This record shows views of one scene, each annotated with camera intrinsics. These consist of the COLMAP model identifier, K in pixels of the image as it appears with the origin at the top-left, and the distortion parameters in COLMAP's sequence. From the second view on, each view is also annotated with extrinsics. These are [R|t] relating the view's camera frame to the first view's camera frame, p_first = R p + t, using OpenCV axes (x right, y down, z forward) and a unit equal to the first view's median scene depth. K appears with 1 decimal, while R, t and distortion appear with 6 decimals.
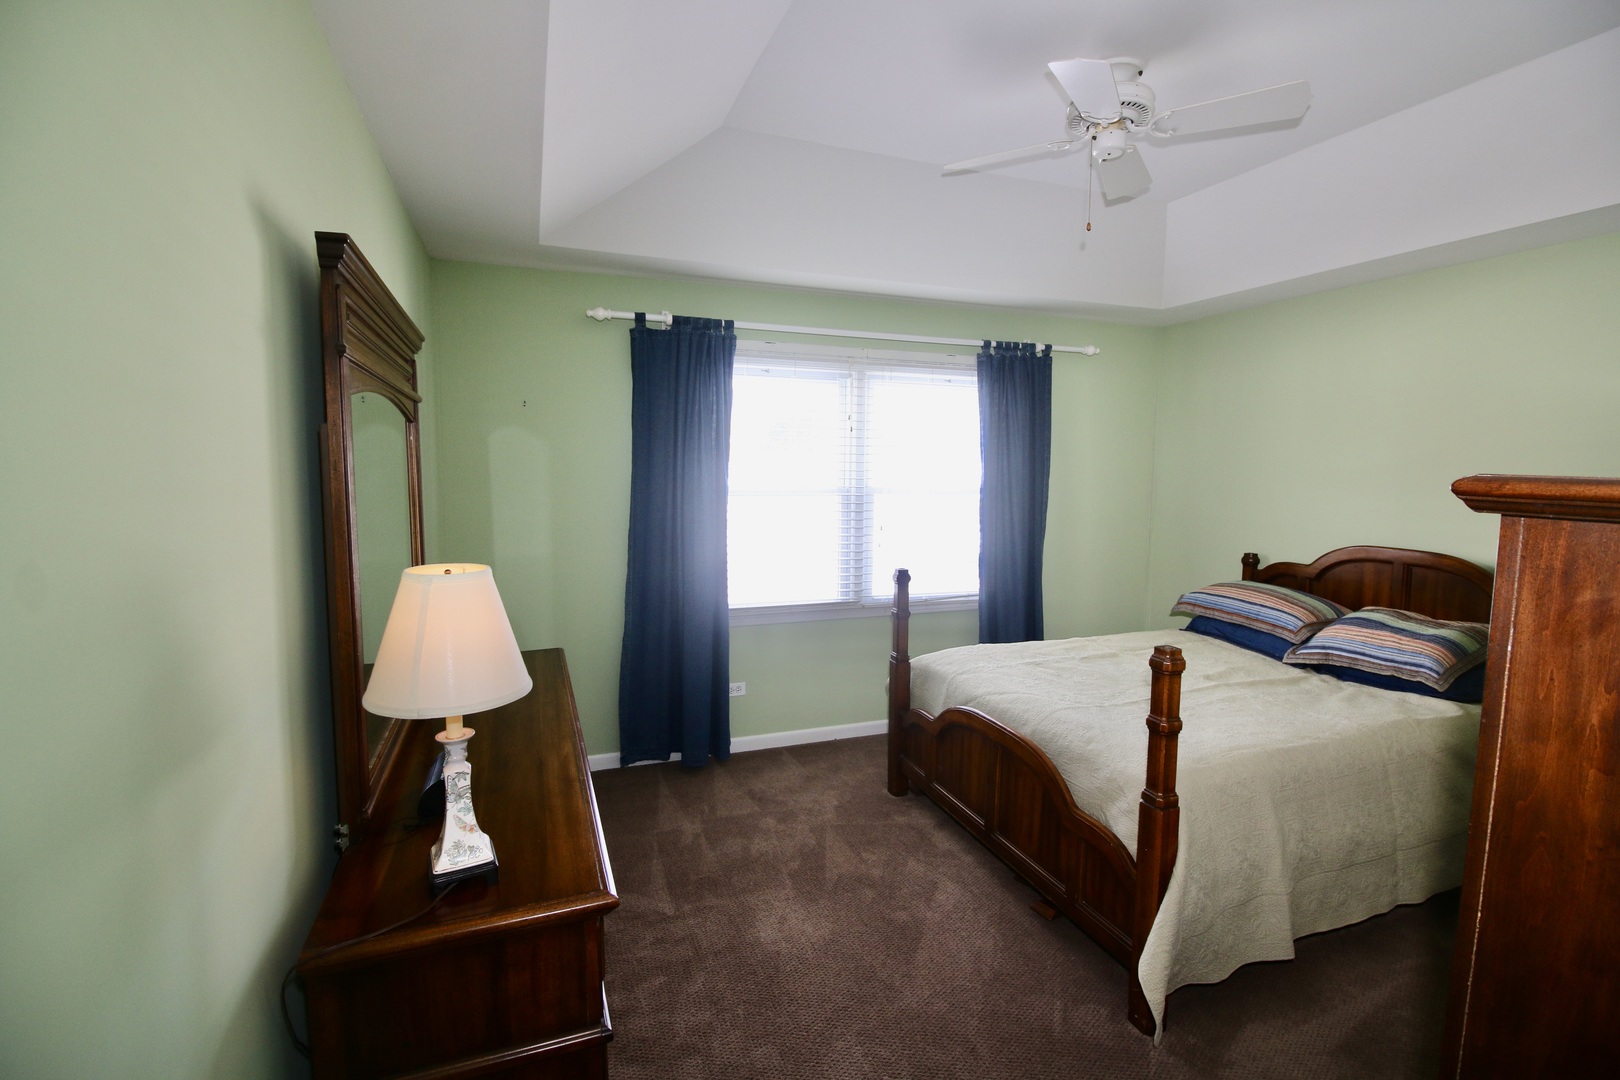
lens RADIAL K [[744.5, 0, 809.8], [0, 744.5, 523.6], [0, 0, 1]] dist [0.000116, -0.013525]
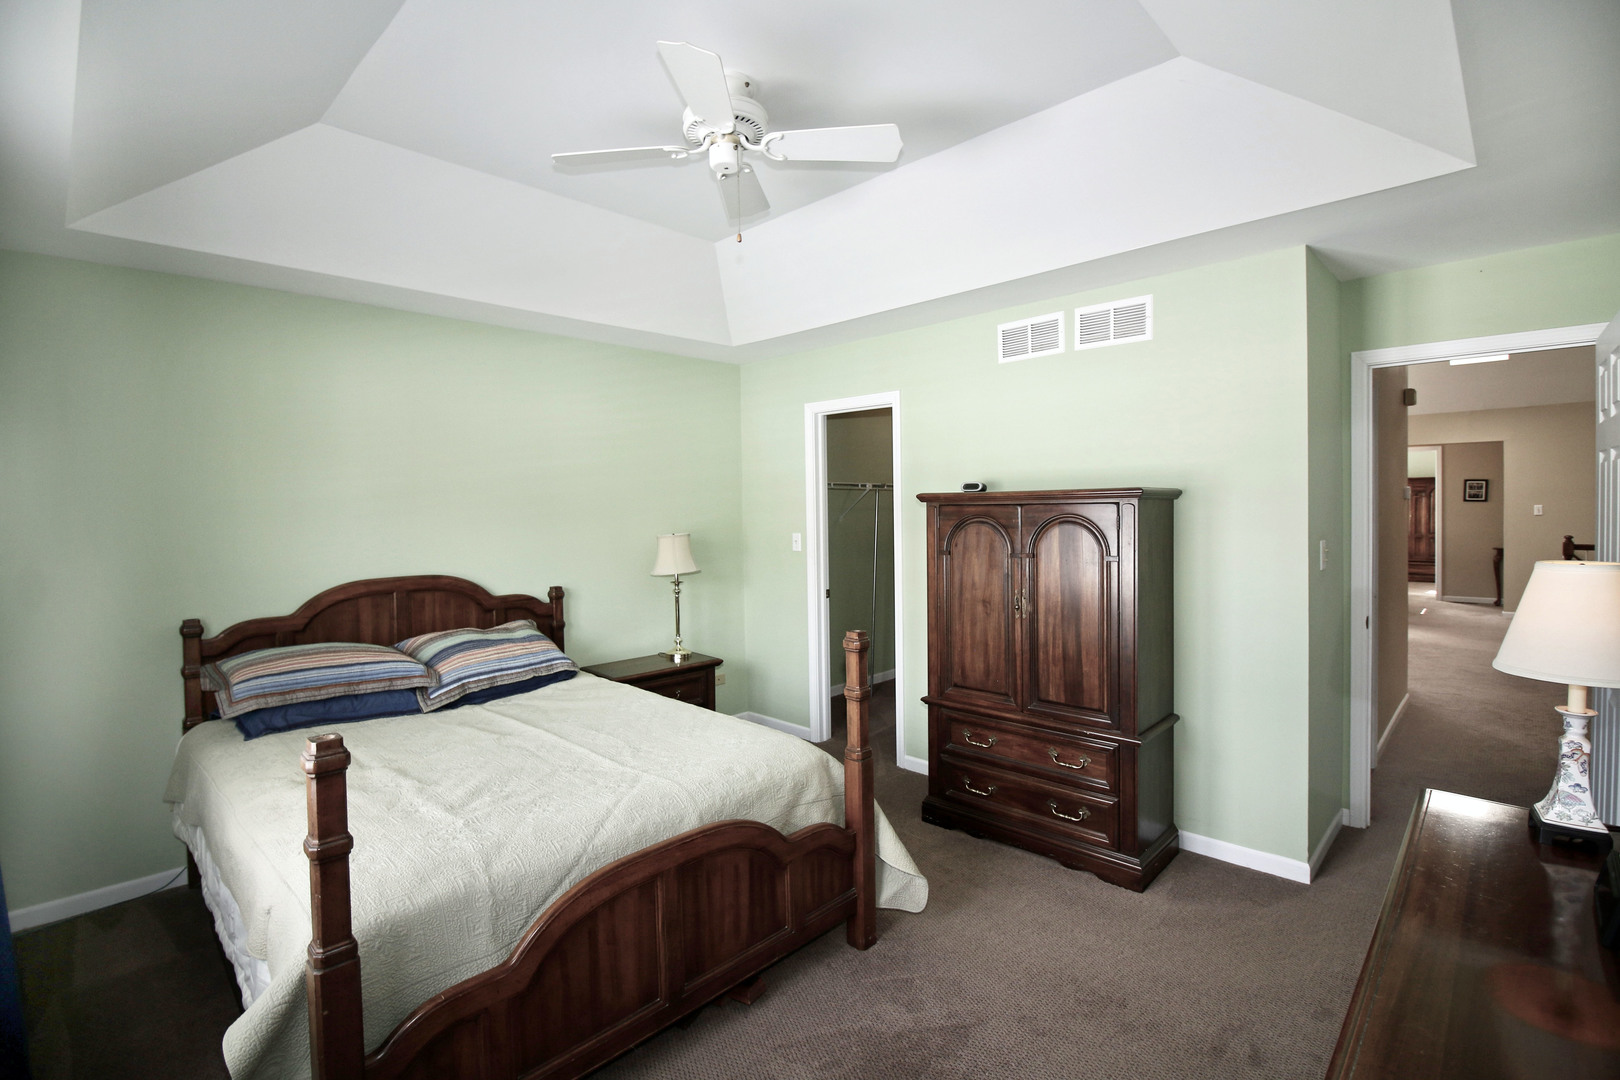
lens RADIAL K [[744.5, 0, 809.8], [0, 744.5, 523.6], [0, 0, 1]] dist [0.000116, -0.013525]
pose [[-0.395553, -0.021882, 0.918182, -0.408258], [0.096998, 0.993130, 0.065455, -0.059059], [-0.913307, 0.114953, -0.390713, 1.025877]]
